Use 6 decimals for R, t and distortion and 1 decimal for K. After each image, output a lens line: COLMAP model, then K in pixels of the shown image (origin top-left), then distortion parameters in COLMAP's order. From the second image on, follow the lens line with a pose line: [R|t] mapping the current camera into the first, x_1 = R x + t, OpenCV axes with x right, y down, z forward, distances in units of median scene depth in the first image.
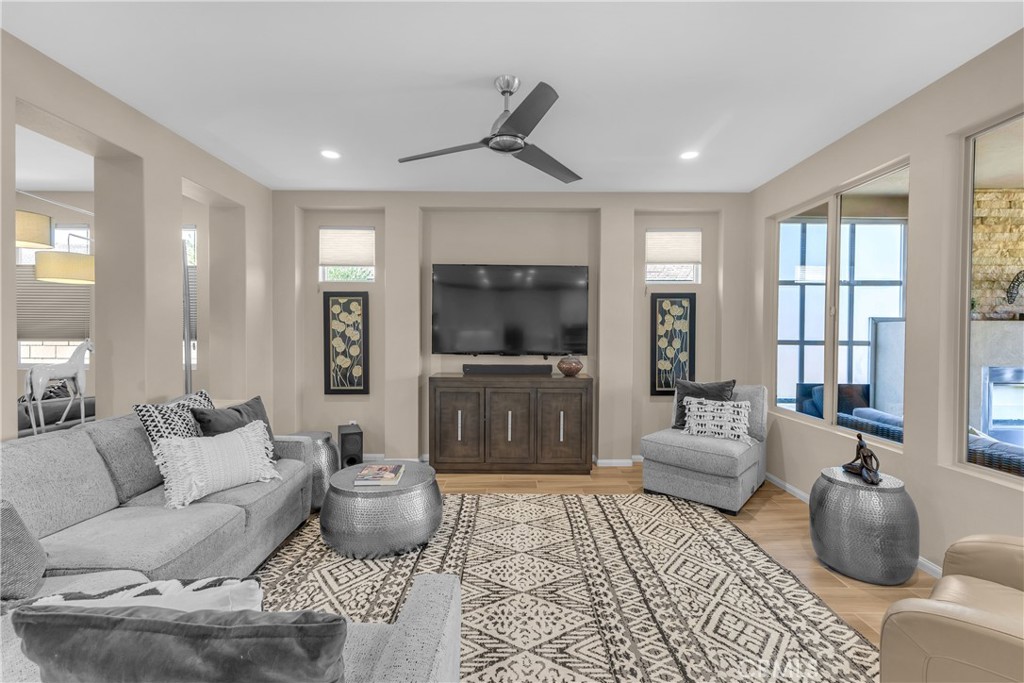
lens RADIAL K [[439.6, 0, 514.2], [0, 439.6, 339.7], [0, 0, 1]] dist [0.007436, -0.000146]
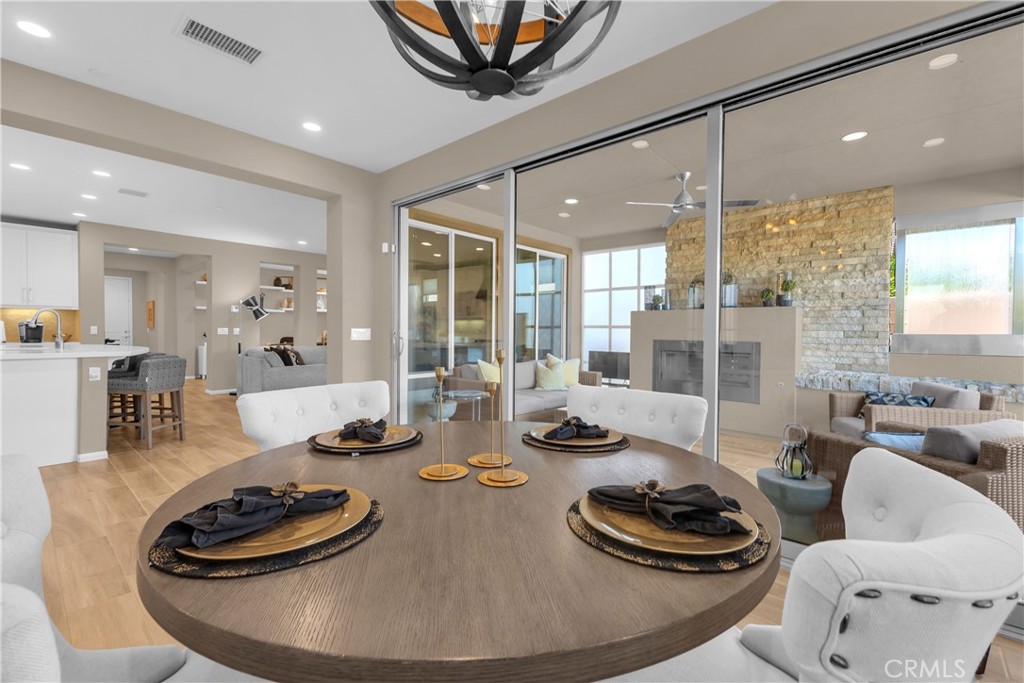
lens RADIAL K [[439.6, 0, 514.2], [0, 439.6, 339.7], [0, 0, 1]] dist [0.007436, -0.000146]
pose [[0.744675, 0.012706, -0.667306, 1.631674], [-0.014044, 0.999896, 0.003366, 0.058584], [0.667279, 0.006865, 0.744776, -0.463618]]
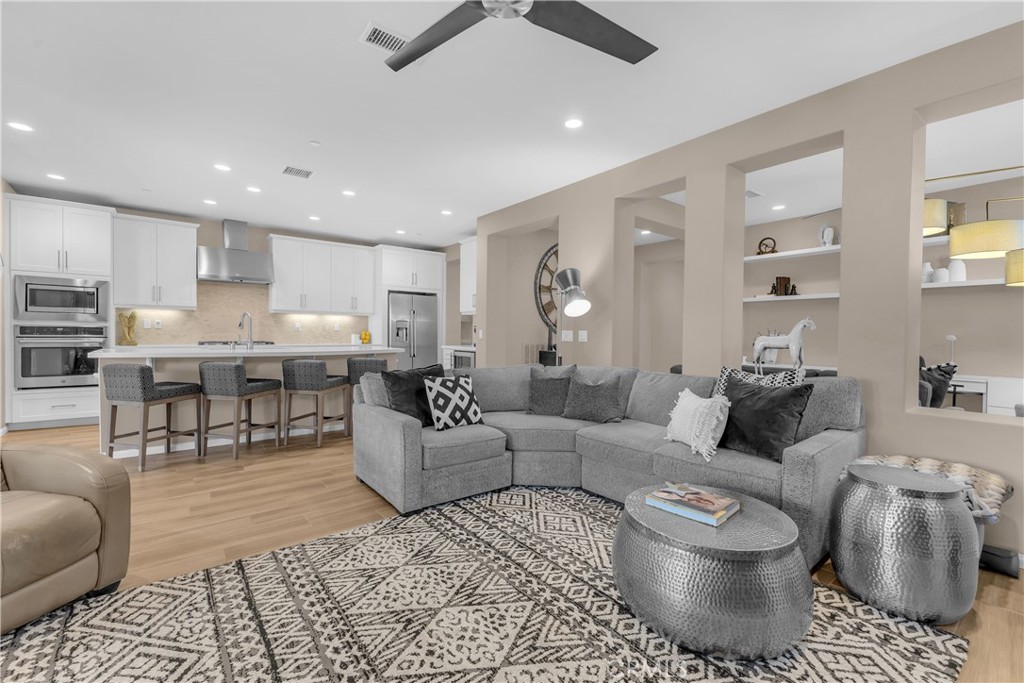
lens RADIAL K [[439.6, 0, 514.2], [0, 439.6, 339.7], [0, 0, 1]] dist [0.007436, -0.000146]
pose [[-0.788405, -0.002881, -0.615150, 0.228556], [-0.022279, 0.999467, 0.023873, 0.031786], [0.614753, 0.032527, -0.788048, 0.935811]]
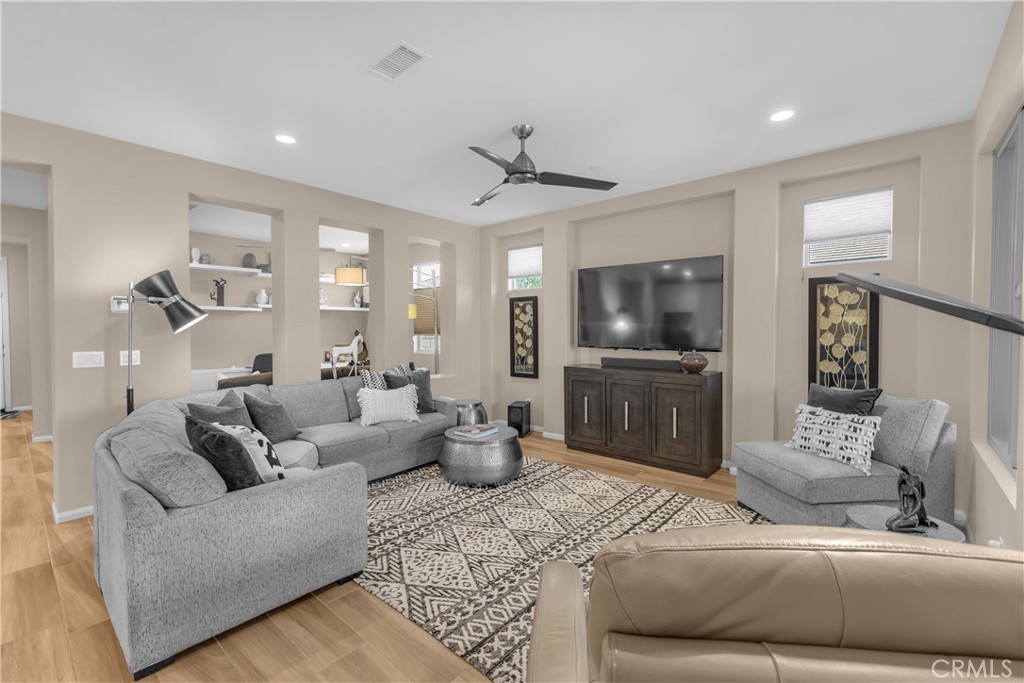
lens RADIAL K [[439.6, 0, 514.2], [0, 439.6, 339.7], [0, 0, 1]] dist [0.007436, -0.000146]
pose [[0.753946, 0.008719, -0.656879, 0.482604], [-0.002701, 0.999945, 0.010172, 0.001814], [0.656931, -0.005895, 0.753928, 0.020756]]
